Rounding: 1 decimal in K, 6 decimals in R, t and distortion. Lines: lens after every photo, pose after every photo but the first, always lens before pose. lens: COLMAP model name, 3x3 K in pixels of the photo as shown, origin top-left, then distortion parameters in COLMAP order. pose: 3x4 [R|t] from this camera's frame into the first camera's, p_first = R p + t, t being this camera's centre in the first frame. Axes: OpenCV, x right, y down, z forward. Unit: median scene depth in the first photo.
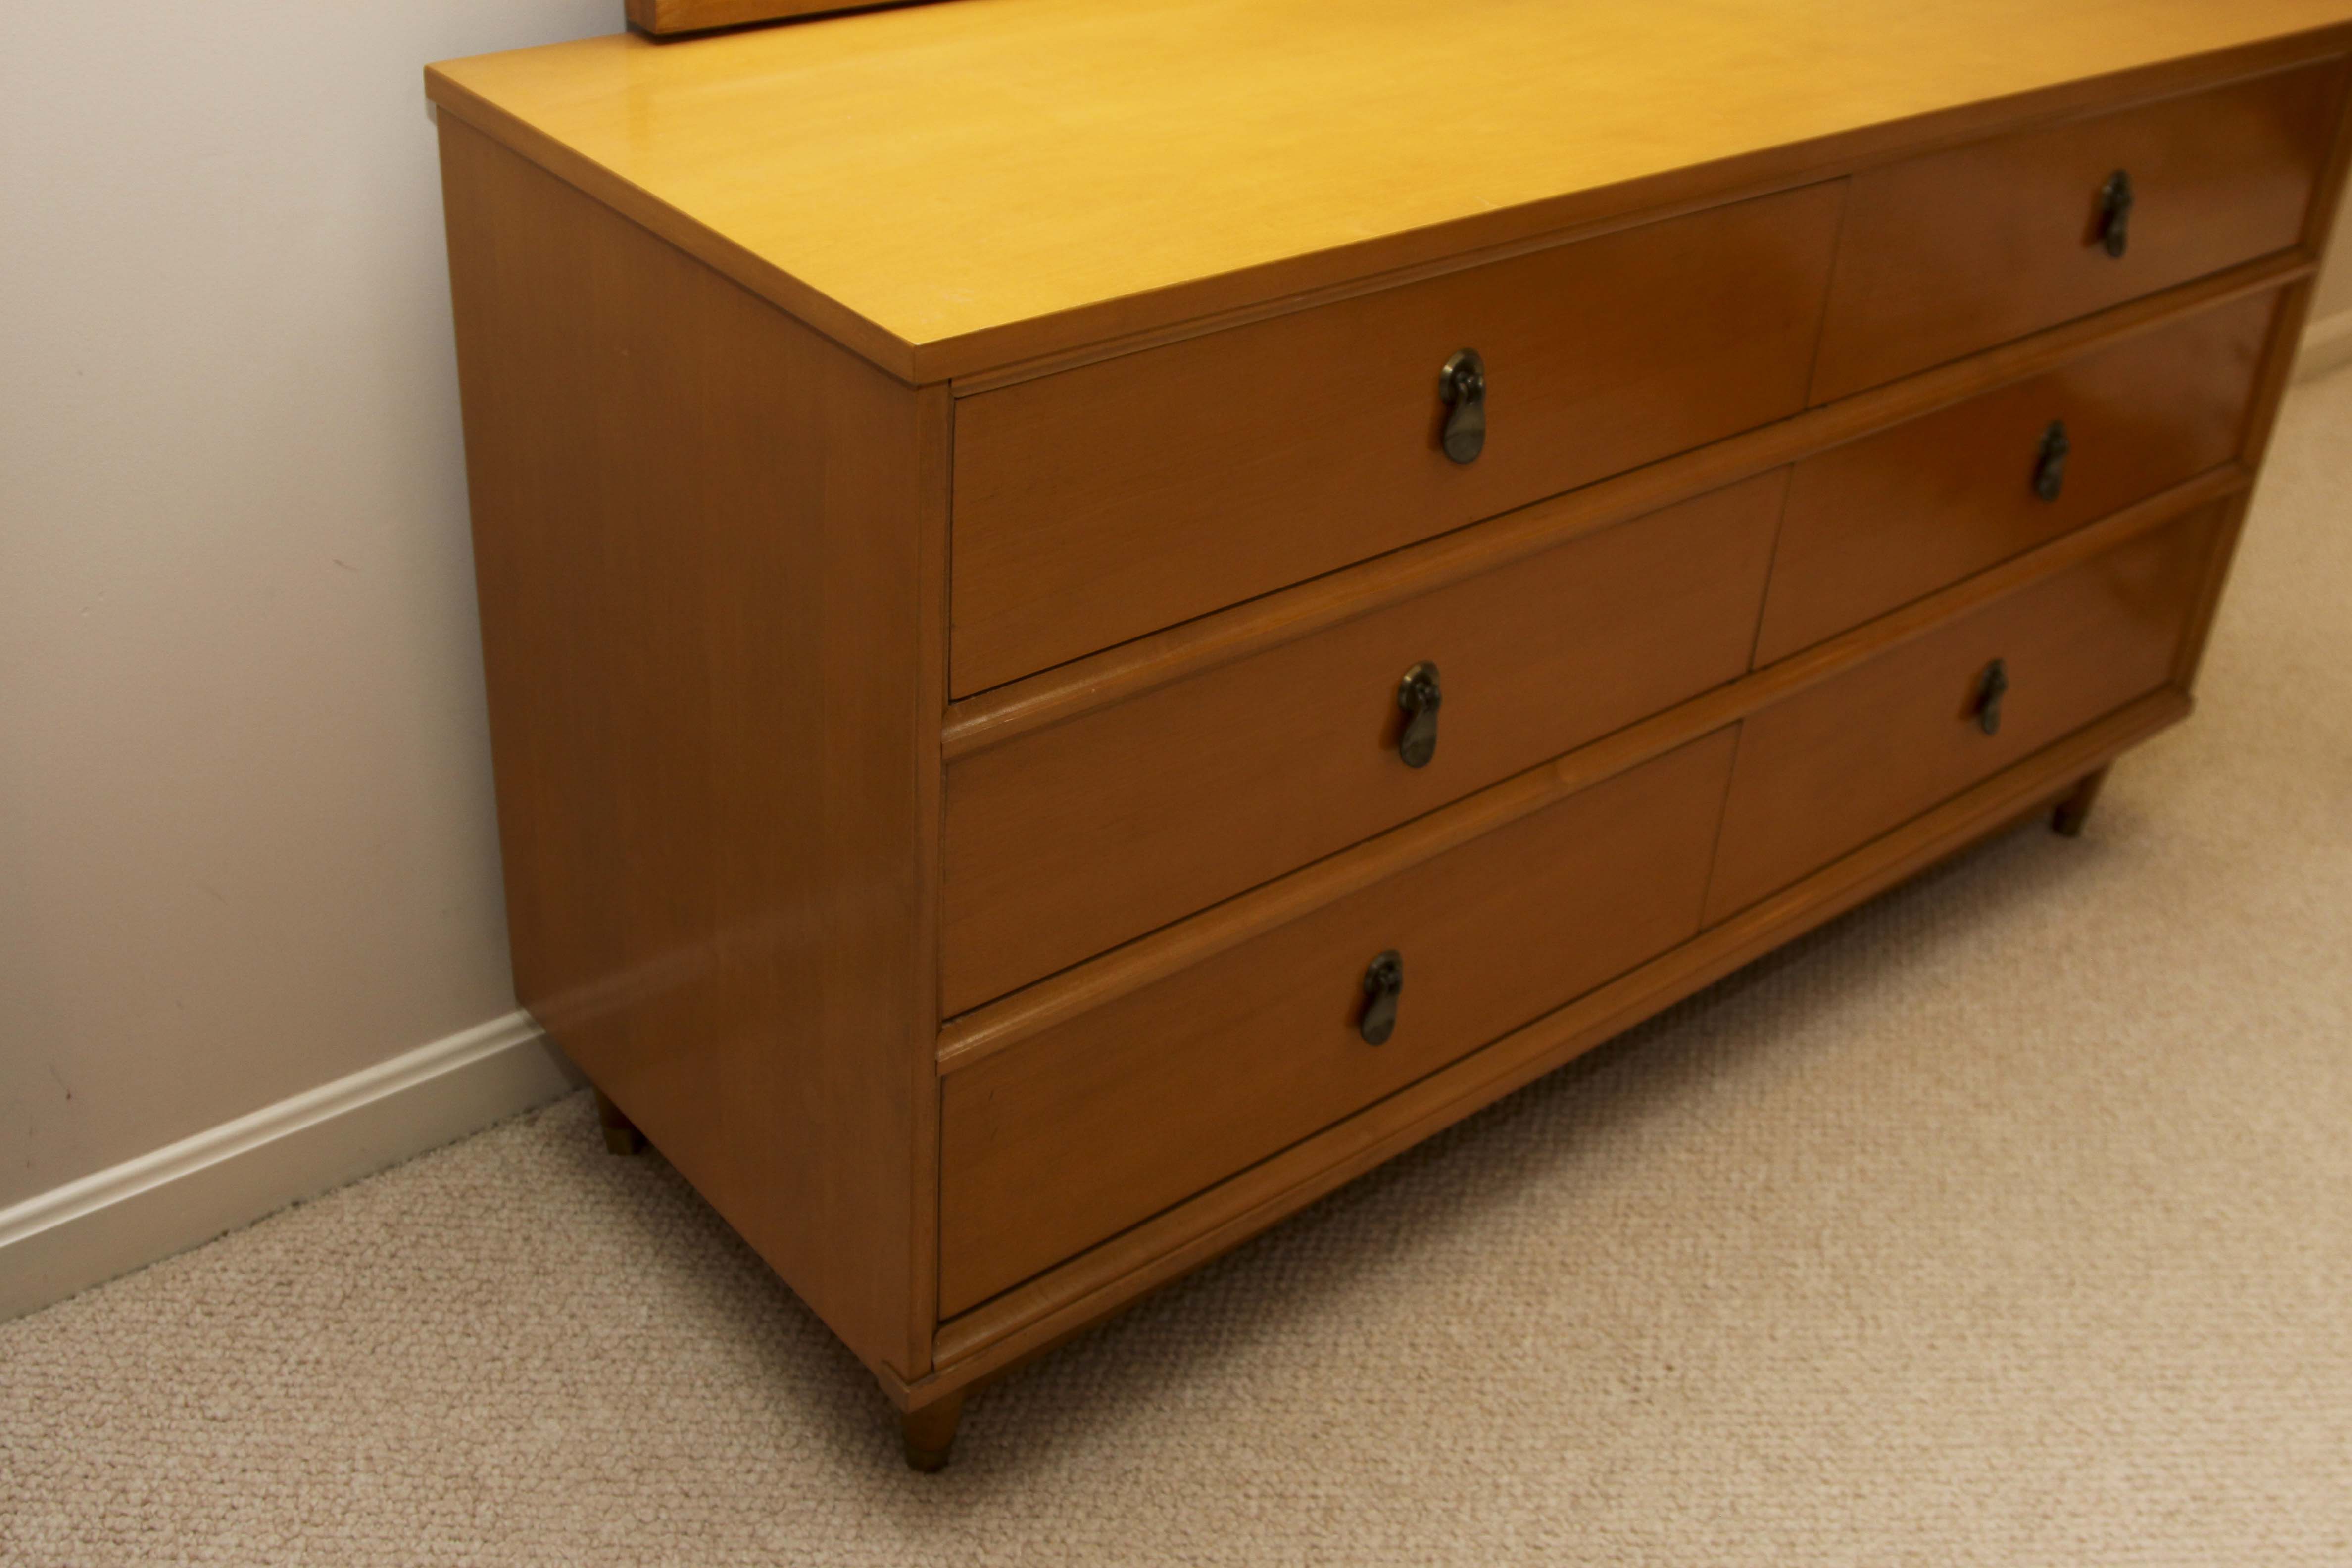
lens RADIAL K [[2616.6, 0, 1181.2], [0, 2616.6, 782.4], [0, 0, 1]] dist [-0.111955, 0.000000]
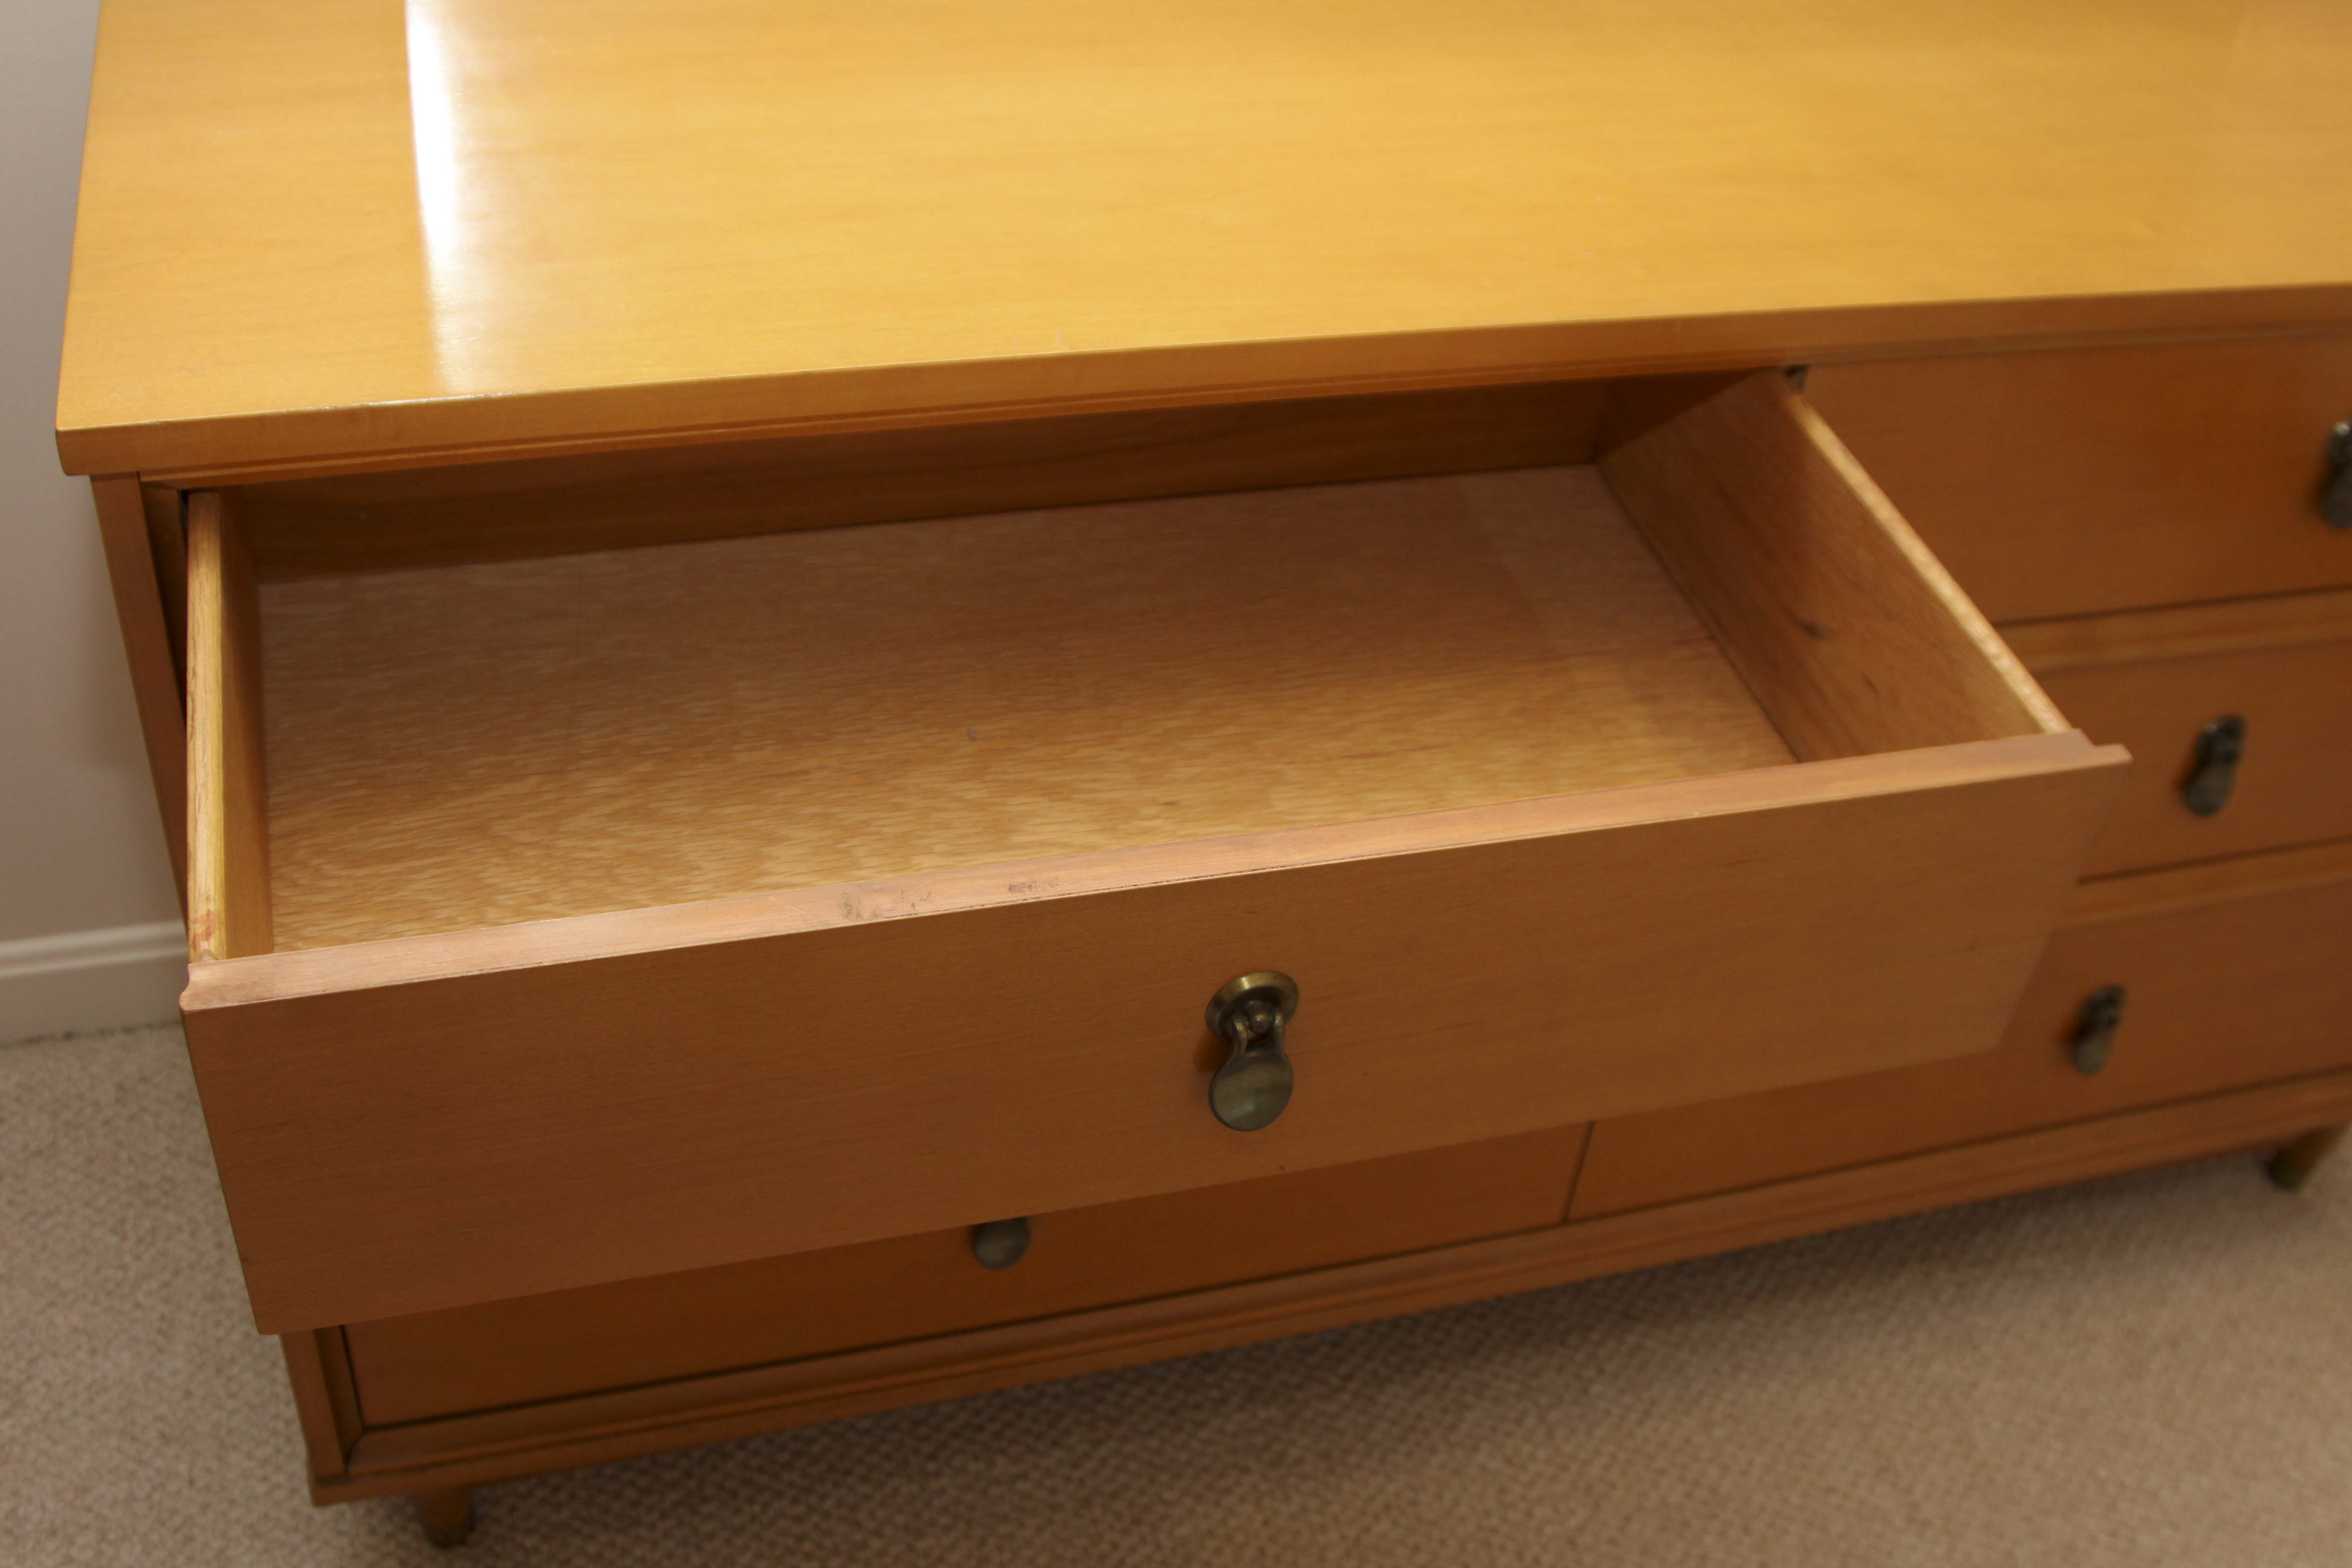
lens RADIAL K [[2616.6, 0, 1172.2], [0, 2616.6, 783.3], [0, 0, 1]] dist [-0.111955, 0.000000]
pose [[0.914736, 0.266354, -0.303832, 0.335608], [-0.234345, 0.962300, 0.138065, -0.174343], [0.329152, -0.055092, 0.942668, 0.242795]]
